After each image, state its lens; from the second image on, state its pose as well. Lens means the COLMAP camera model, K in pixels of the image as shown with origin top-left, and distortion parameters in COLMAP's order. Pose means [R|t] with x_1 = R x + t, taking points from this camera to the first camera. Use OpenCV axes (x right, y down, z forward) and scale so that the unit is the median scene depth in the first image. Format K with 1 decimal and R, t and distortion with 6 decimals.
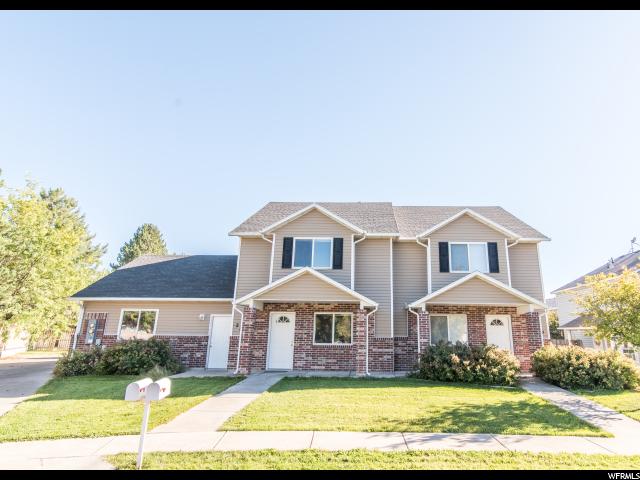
lens RADIAL K [[356.1, 0, 335.1], [0, 356.1, 228.6], [0, 0, 1]] dist [0.007194, -0.000550]
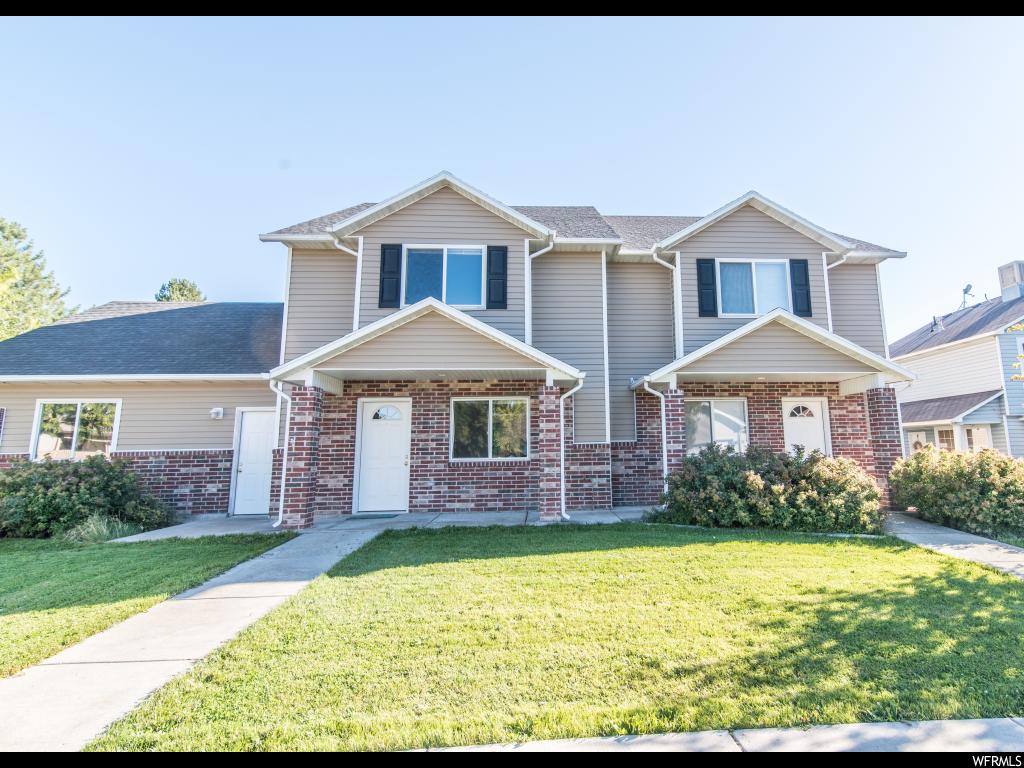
lens RADIAL K [[470.7, 0, 515.6], [0, 470.7, 383.5], [0, 0, 1]] dist [0.012078, 0.000846]
pose [[0.998498, -0.019251, 0.051297, -0.002460], [0.011744, 0.989680, 0.142816, 0.126977], [-0.053517, -0.141999, 0.988419, 0.366230]]
